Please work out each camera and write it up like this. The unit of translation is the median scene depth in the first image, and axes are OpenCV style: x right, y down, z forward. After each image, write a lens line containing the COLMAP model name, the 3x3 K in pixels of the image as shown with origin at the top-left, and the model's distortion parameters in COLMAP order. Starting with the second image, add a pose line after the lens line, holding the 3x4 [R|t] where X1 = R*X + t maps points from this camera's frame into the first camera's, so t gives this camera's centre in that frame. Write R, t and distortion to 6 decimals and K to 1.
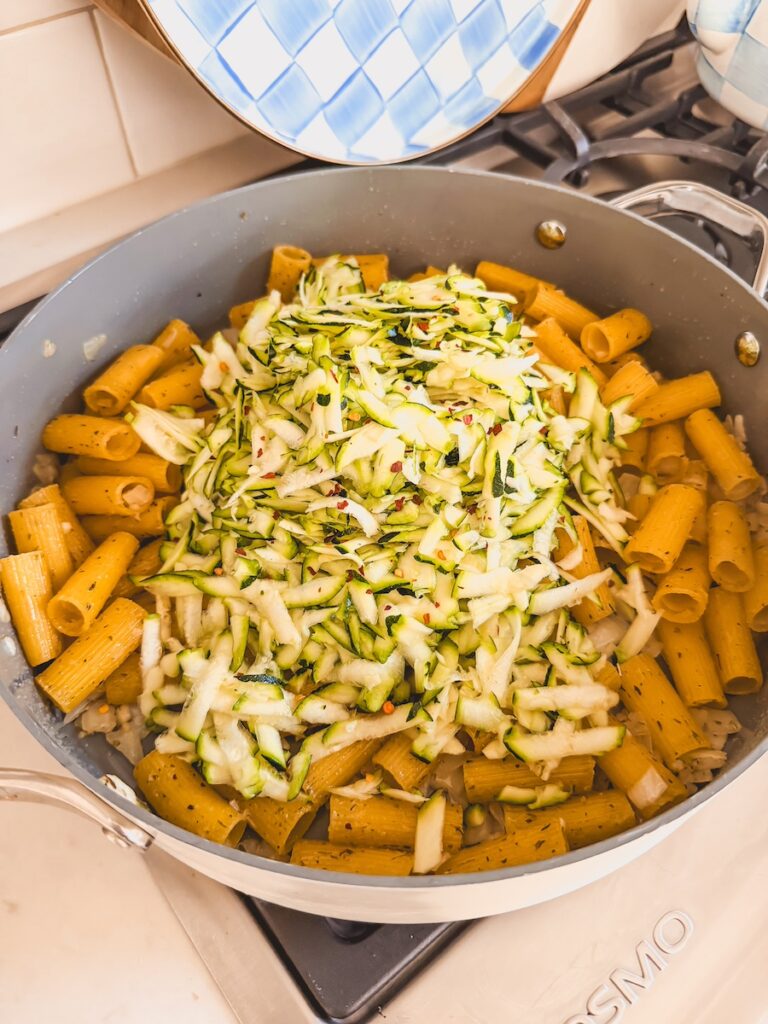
lens RADIAL K [[796.6, 0, 380.8], [0, 796.6, 508.5], [0, 0, 1]] dist [-0.039077, 0.011818]
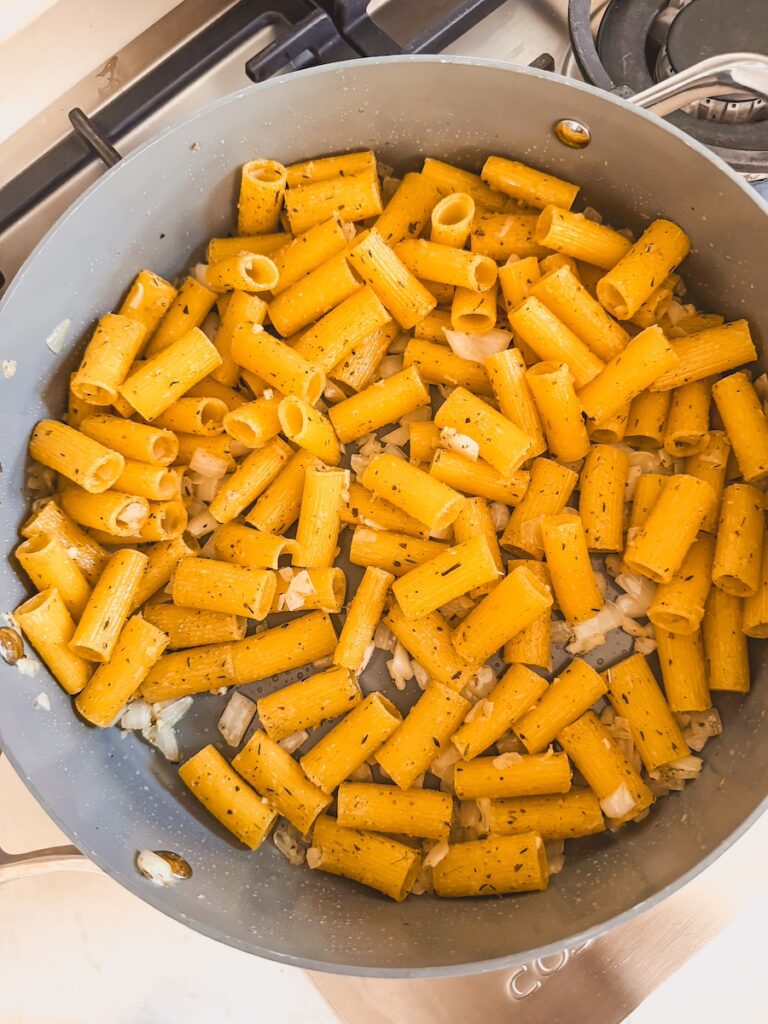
lens RADIAL K [[796.6, 0, 386.0], [0, 796.6, 509.9], [0, 0, 1]] dist [-0.039077, 0.011818]
pose [[0.995456, -0.036965, -0.087755, 0.098114], [0.070143, 0.907922, 0.413229, -0.404172], [0.064399, -0.417507, 0.906389, 0.117123]]
